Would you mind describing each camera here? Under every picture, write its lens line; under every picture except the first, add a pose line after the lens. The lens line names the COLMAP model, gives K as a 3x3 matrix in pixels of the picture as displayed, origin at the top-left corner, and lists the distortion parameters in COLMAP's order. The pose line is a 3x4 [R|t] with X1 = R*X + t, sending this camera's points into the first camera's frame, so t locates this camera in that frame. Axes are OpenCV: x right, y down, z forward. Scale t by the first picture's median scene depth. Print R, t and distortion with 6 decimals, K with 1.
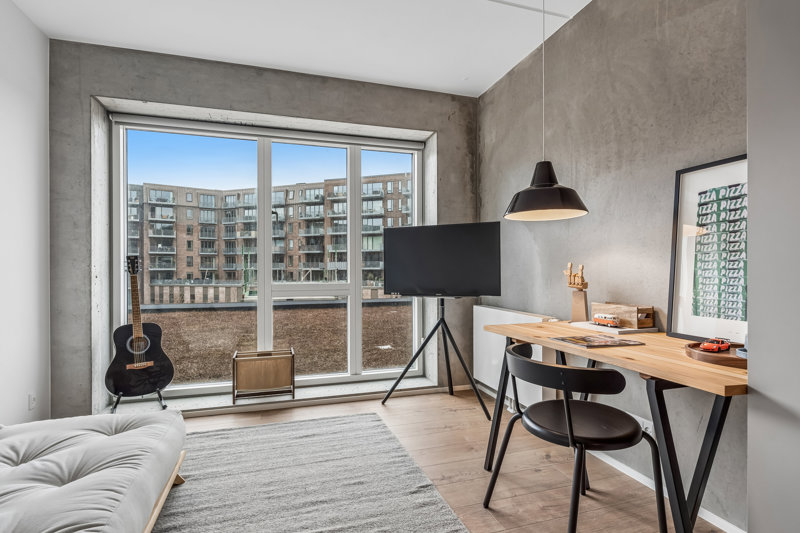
lens RADIAL K [[406.5, 0, 400.0], [0, 406.5, 266.5], [0, 0, 1]] dist [-0.001773, 0.000589]
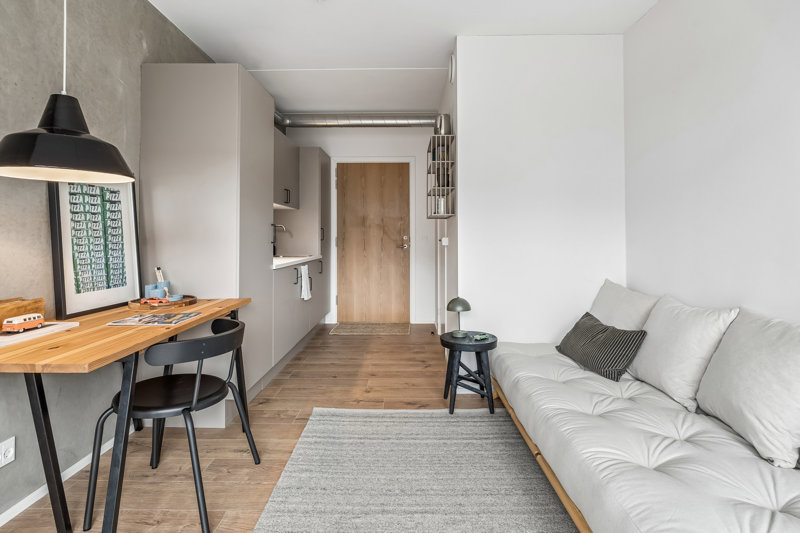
lens RADIAL K [[401.3, 0, 395.8], [0, 401.3, 250.4], [0, 0, 1]] dist [0.000861, -0.000091]
pose [[-0.946443, -0.003117, 0.322855, -0.311169], [0.004441, 0.999733, 0.022672, -0.013021], [-0.322840, 0.022892, -0.946177, 1.201293]]
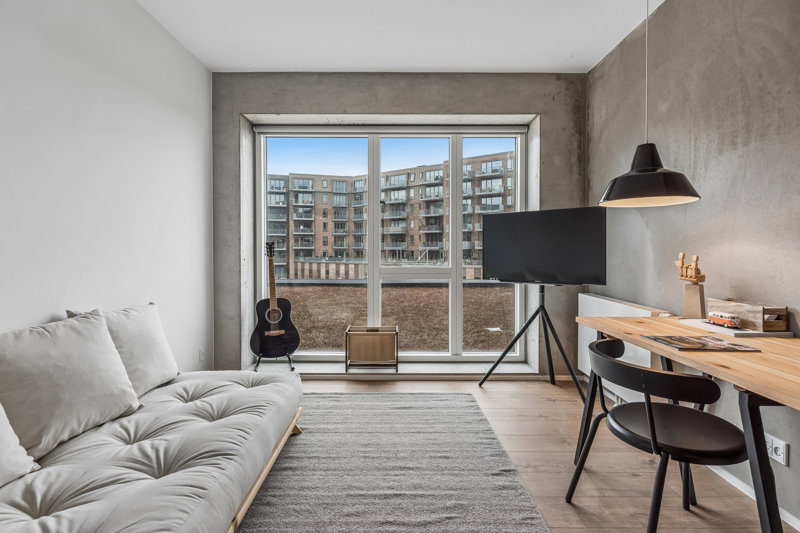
lens RADIAL K [[401.3, 0, 395.8], [0, 401.3, 250.4], [0, 0, 1]] dist [0.000861, -0.000091]
pose [[0.953280, 0.006163, -0.302026, 0.074592], [-0.002212, 0.999907, 0.013422, -0.022671], [0.302081, -0.012127, 0.953205, -0.036466]]
